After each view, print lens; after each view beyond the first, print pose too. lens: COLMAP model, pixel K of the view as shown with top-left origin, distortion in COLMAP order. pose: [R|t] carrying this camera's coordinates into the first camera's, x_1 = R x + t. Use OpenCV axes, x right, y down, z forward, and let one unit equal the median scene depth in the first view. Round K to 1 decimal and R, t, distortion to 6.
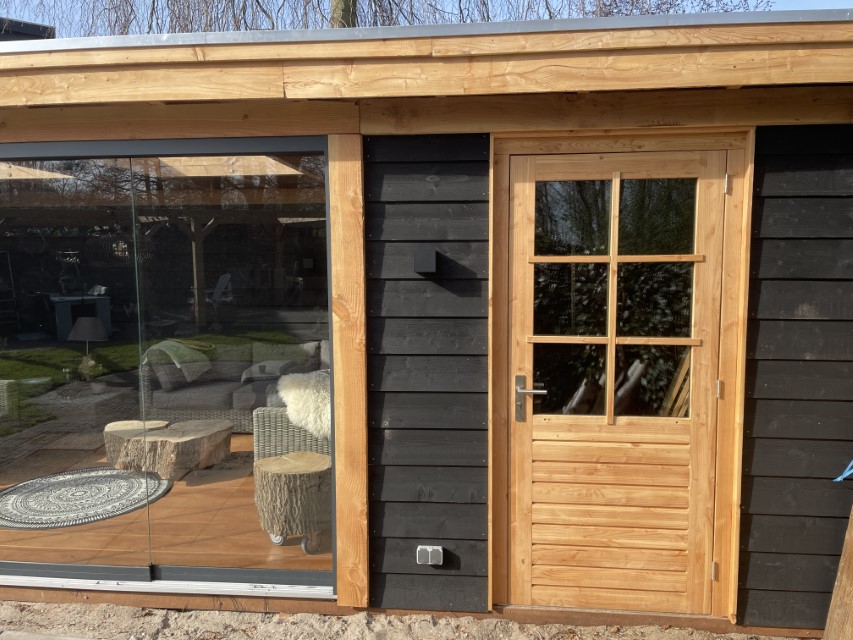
lens RADIAL K [[655.8, 0, 434.8], [0, 655.8, 314.0], [0, 0, 1]] dist [0.094270, -0.124800]
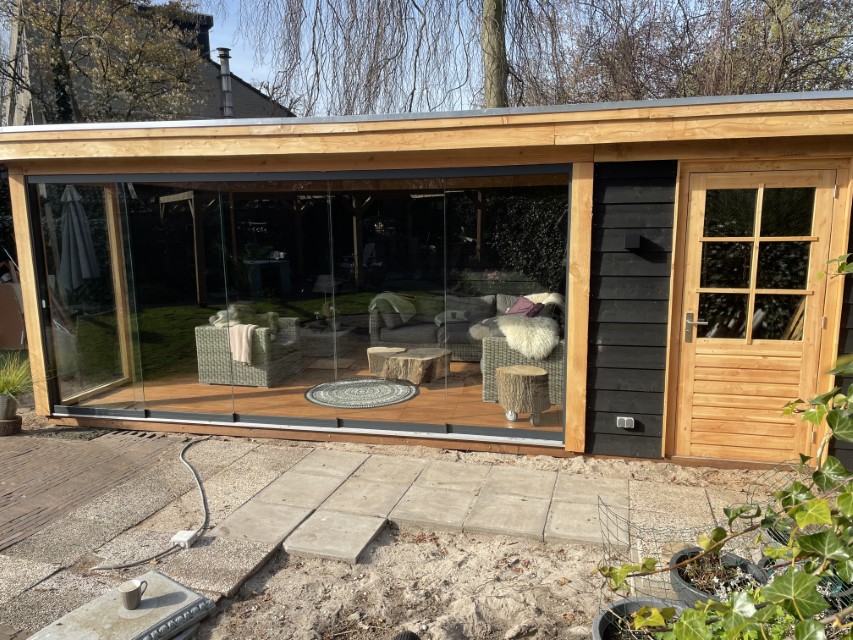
lens RADIAL K [[658.0, 0, 426.4], [0, 658.0, 326.8], [0, 0, 1]] dist [0.070807, -0.088033]
pose [[0.990621, 0.017116, -0.135563, -0.279572], [-0.006273, 0.996774, 0.080010, 0.002502], [0.136495, -0.078409, 0.987533, -0.665946]]
